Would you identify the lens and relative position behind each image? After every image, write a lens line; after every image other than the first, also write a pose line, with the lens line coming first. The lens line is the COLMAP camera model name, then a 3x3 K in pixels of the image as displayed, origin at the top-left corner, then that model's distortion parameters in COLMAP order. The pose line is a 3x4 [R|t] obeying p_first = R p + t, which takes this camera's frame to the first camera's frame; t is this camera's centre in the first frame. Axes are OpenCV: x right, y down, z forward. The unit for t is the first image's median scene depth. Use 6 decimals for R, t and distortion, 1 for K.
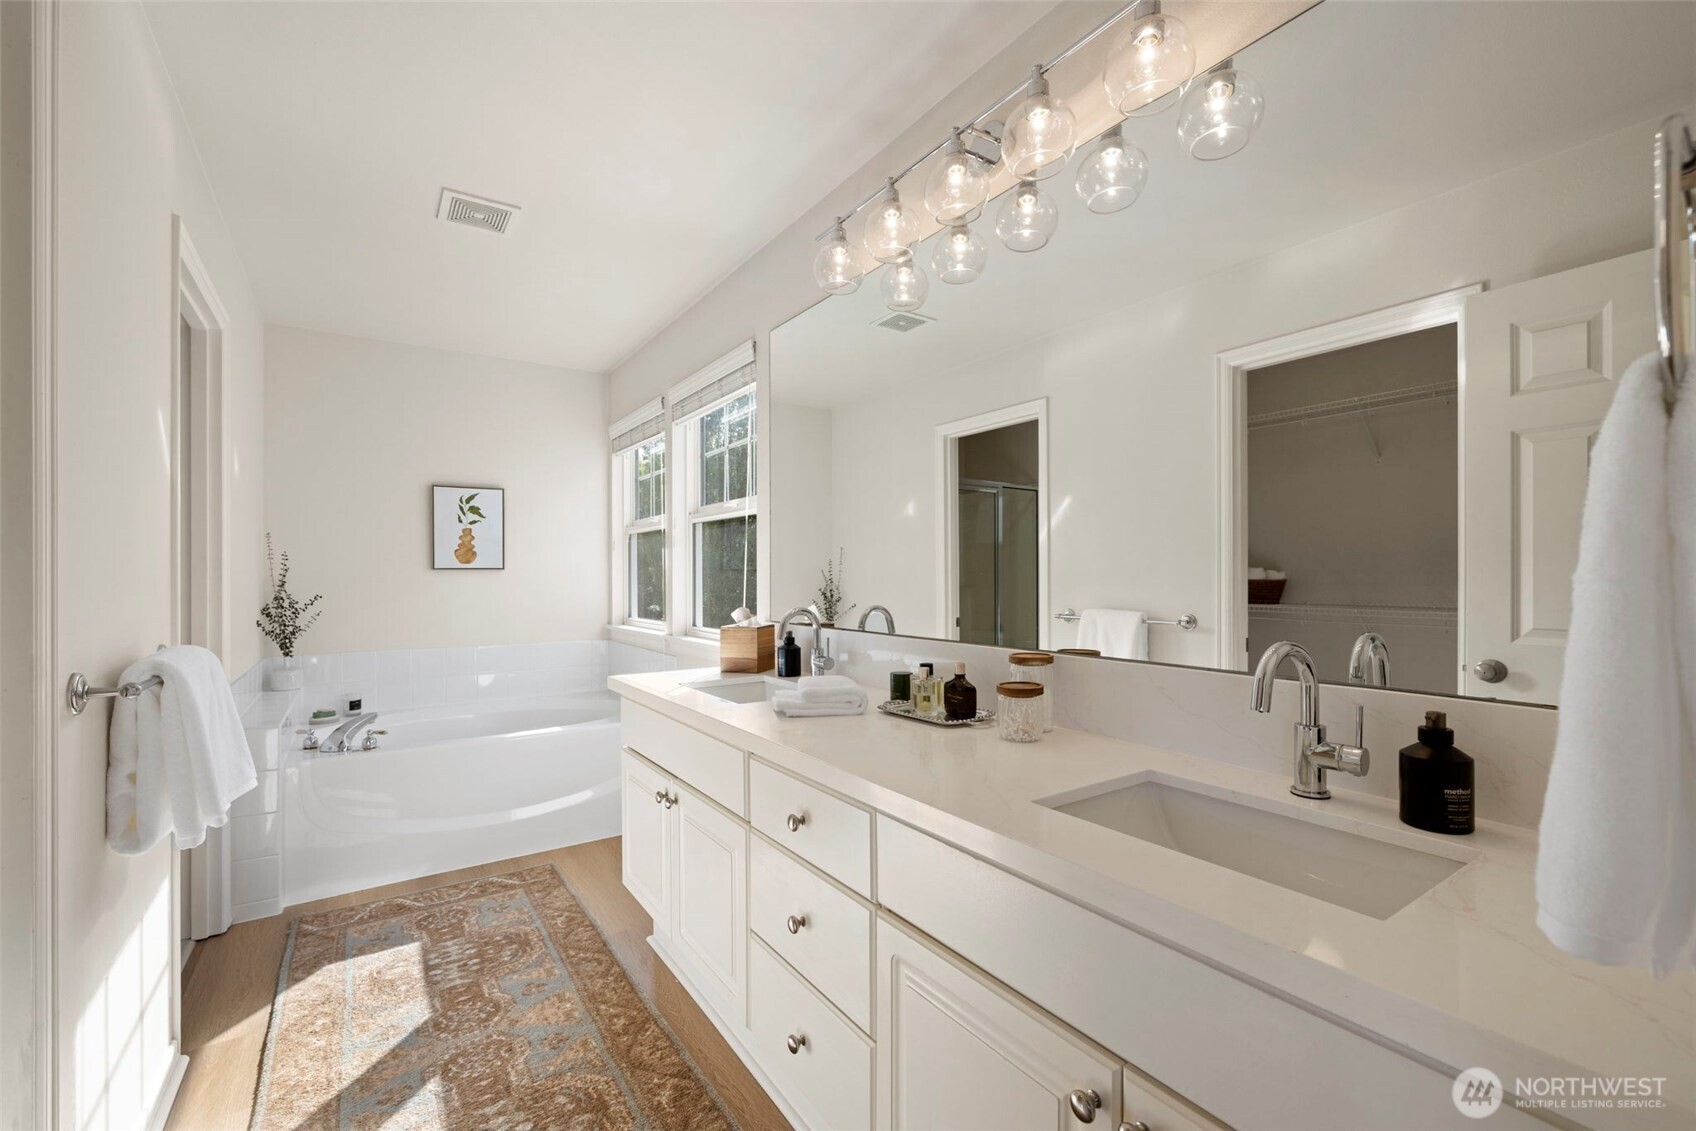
lens RADIAL K [[712.4, 0, 849.6], [0, 712.4, 571.8], [0, 0, 1]] dist [-0.005035, -0.000242]
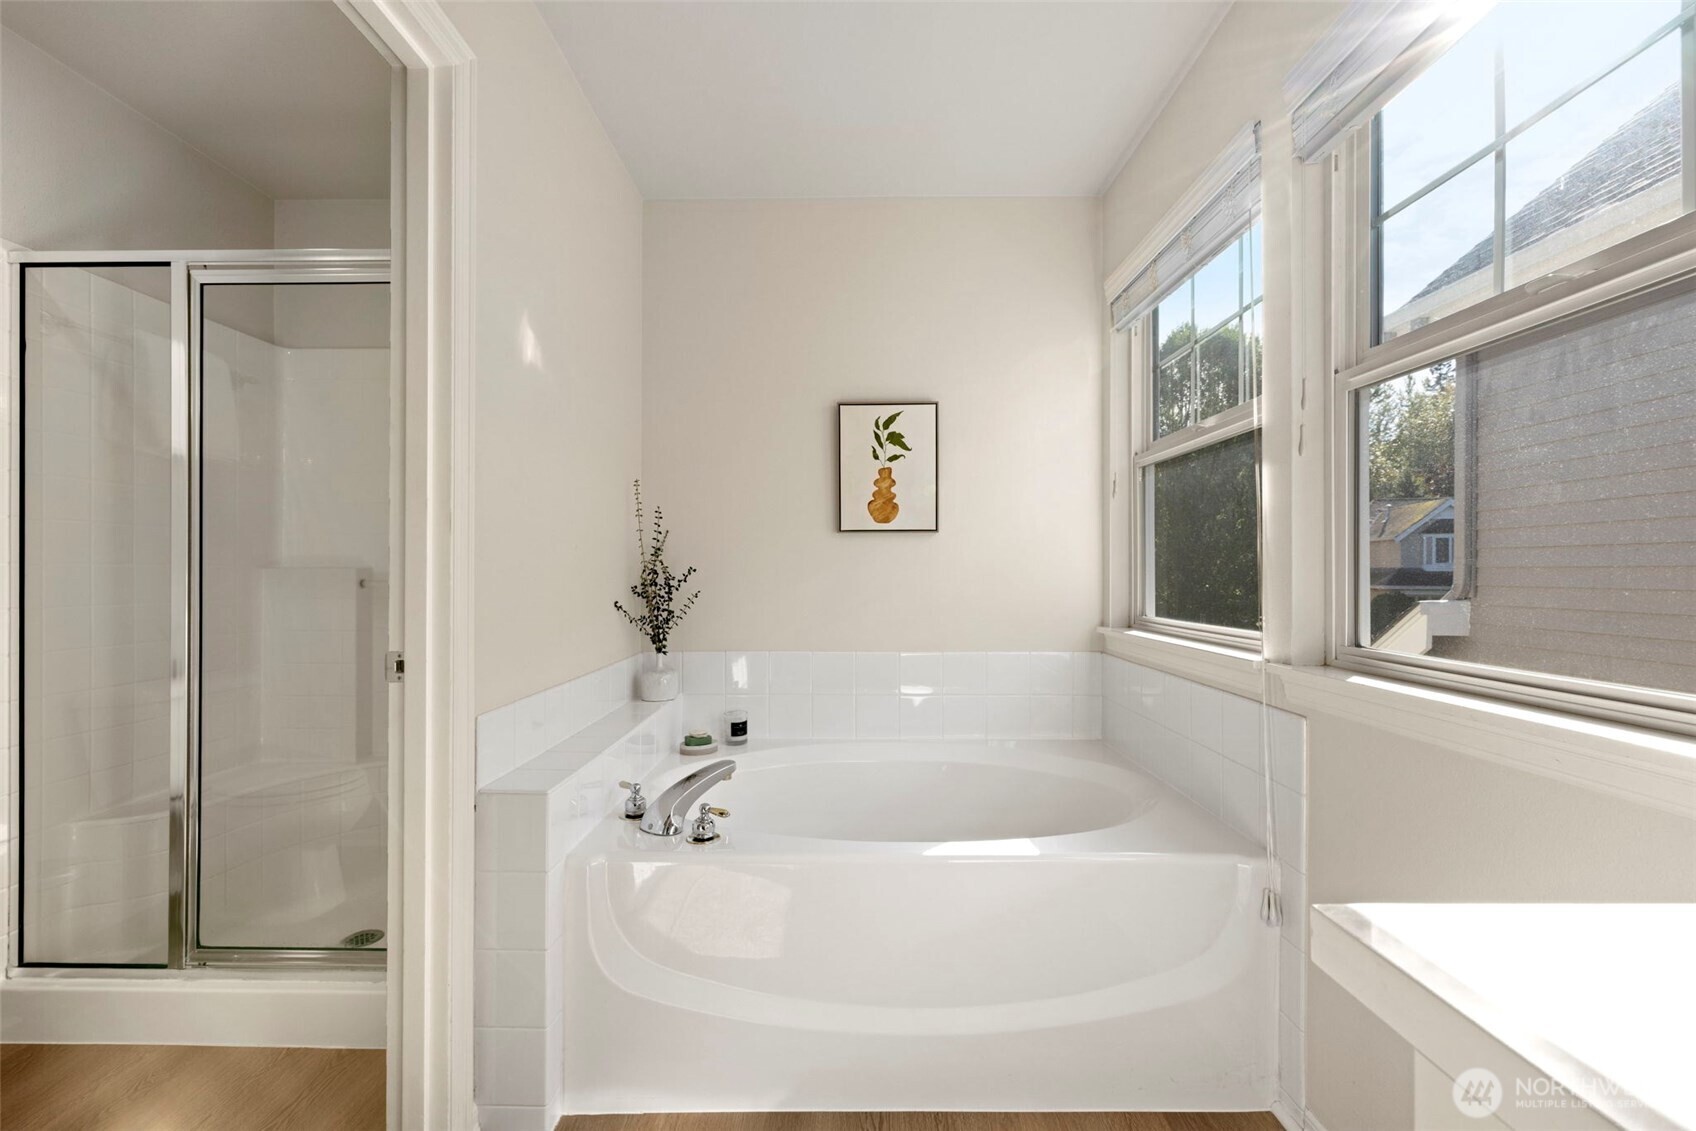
lens RADIAL K [[712.4, 0, 842.9], [0, 712.4, 569.3], [0, 0, 1]] dist [-0.005035, -0.000242]
pose [[0.821766, 0.002178, -0.569821, -0.207597], [0.000325, 0.999991, 0.004291, 0.028458], [0.569825, -0.003711, 0.821758, 0.460639]]
